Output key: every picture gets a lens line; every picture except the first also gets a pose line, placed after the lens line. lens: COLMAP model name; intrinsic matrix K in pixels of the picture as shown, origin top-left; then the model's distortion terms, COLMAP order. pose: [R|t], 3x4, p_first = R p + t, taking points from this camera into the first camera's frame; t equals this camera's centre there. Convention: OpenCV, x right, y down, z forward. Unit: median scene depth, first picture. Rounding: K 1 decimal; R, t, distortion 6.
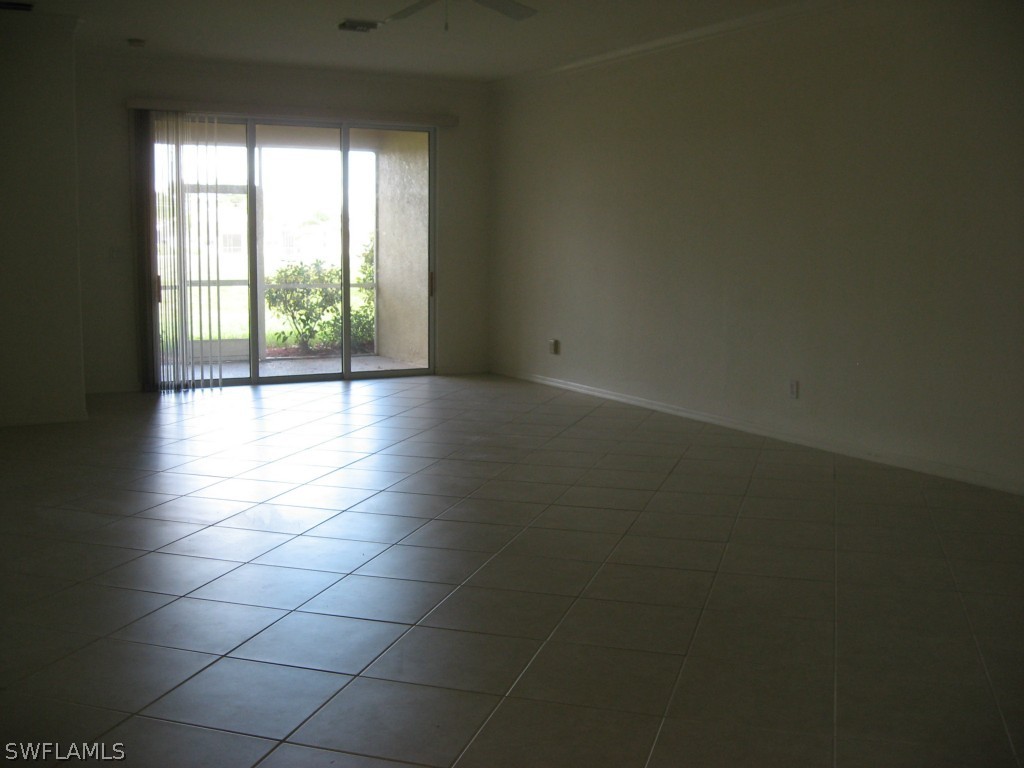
lens RADIAL K [[1049.2, 0, 512.0], [0, 1049.2, 384.0], [0, 0, 1]] dist [-0.178892, 0.153211]
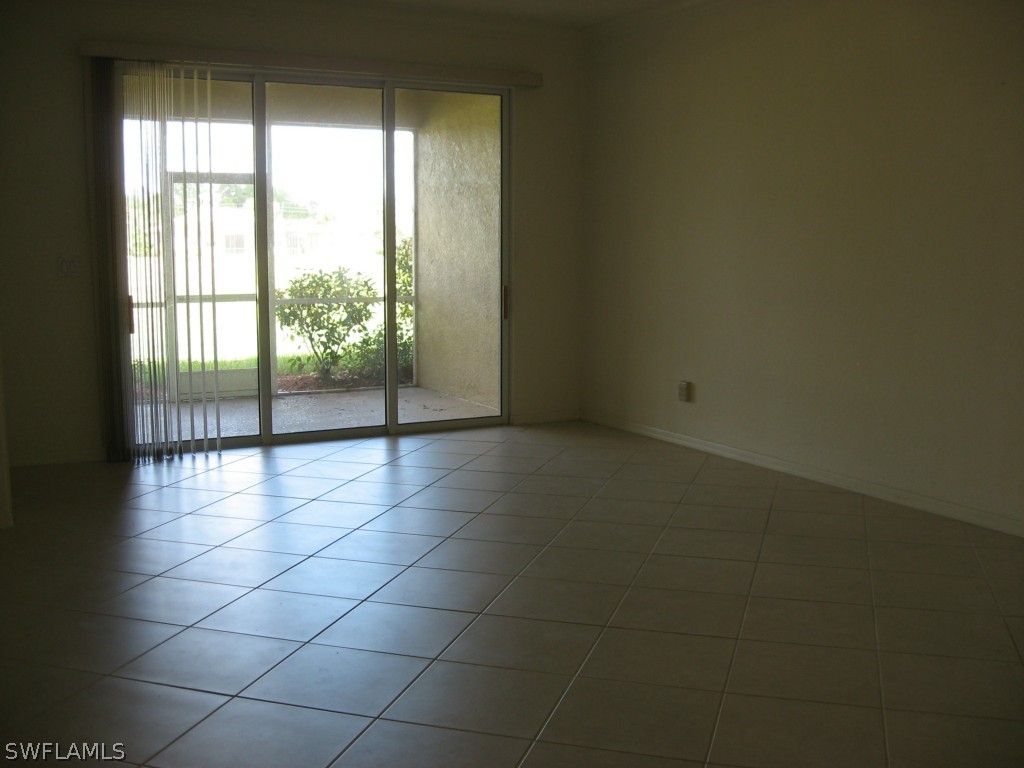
lens RADIAL K [[1049.2, 0, 512.0], [0, 1049.2, 384.0], [0, 0, 1]] dist [-0.178892, 0.153211]
pose [[0.999974, -0.006470, -0.003310, -0.054988], [0.006473, 0.999979, 0.000950, -0.030282], [0.003303, -0.000971, 0.999994, 0.205637]]
